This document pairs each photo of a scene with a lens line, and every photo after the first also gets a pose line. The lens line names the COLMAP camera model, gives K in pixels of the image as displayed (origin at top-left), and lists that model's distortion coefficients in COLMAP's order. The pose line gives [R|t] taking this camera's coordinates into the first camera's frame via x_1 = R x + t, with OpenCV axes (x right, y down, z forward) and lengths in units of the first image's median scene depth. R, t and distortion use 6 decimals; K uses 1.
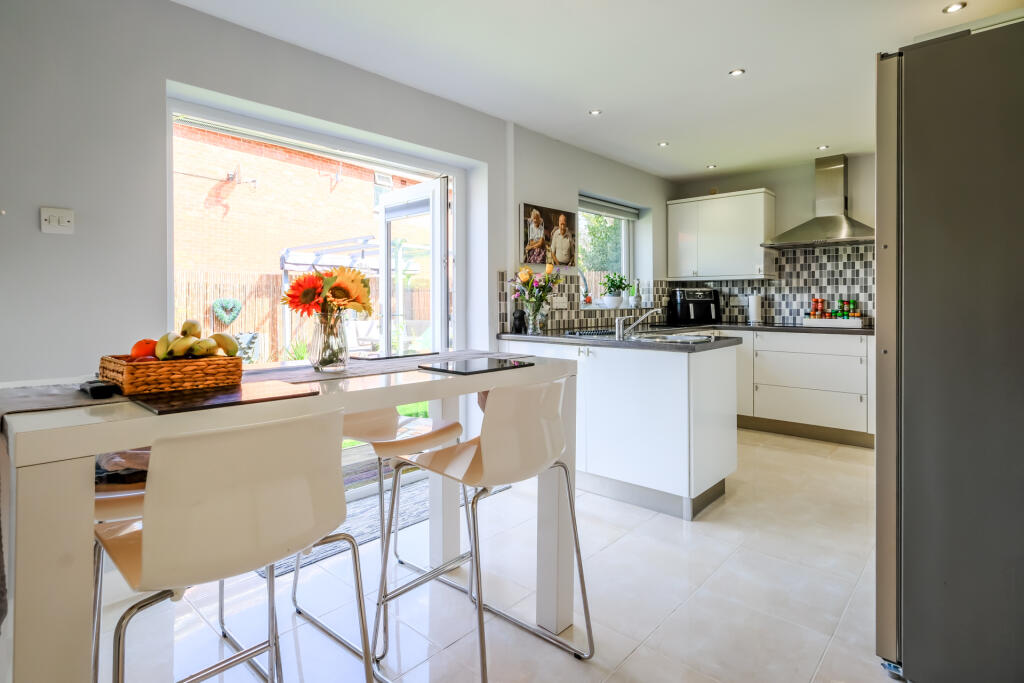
lens RADIAL K [[538.1, 0, 513.0], [0, 538.1, 303.7], [0, 0, 1]] dist [0.000500, 0.001109]
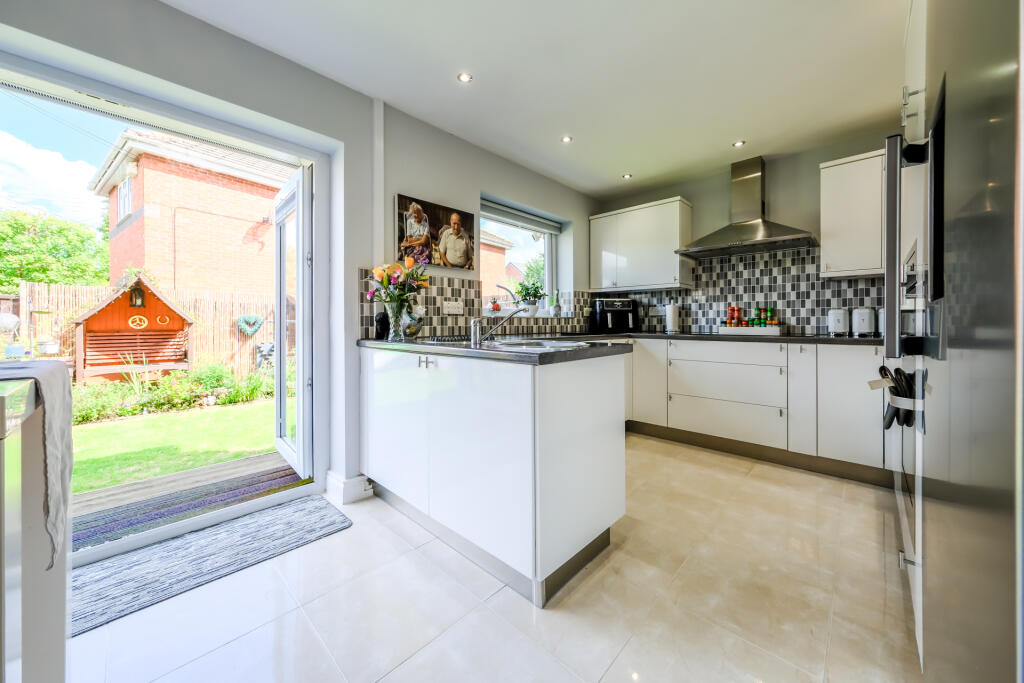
lens RADIAL K [[372.8, 0, 514.7], [0, 372.8, 323.9], [0, 0, 1]] dist [-0.000985, 0.000173]
pose [[0.999700, 0.000571, -0.024478, 0.186116], [-0.000624, 0.999998, -0.002142, 0.024208], [0.024477, 0.002157, 0.999698, 0.315802]]
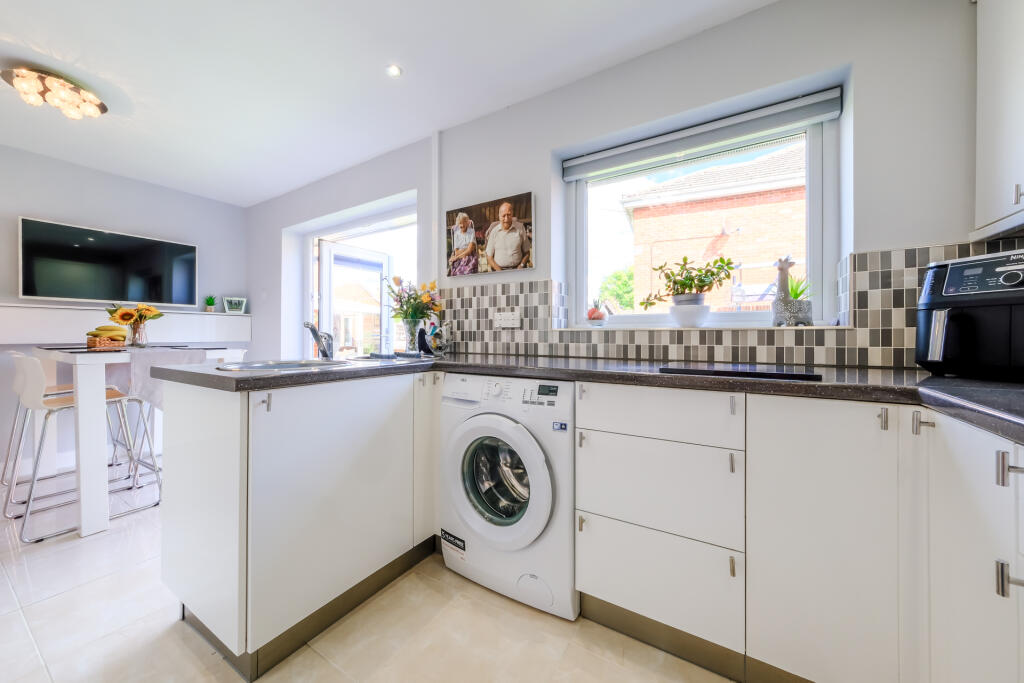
lens RADIAL K [[367.3, 0, 513.5], [0, 367.3, 332.9], [0, 0, 1]] dist [0.001310, 0.000191]
pose [[0.184781, 0.000024, -0.982780, 0.530434], [-0.006124, 0.999981, -0.001127, 0.015097], [0.982761, 0.006226, 0.184778, 0.811306]]
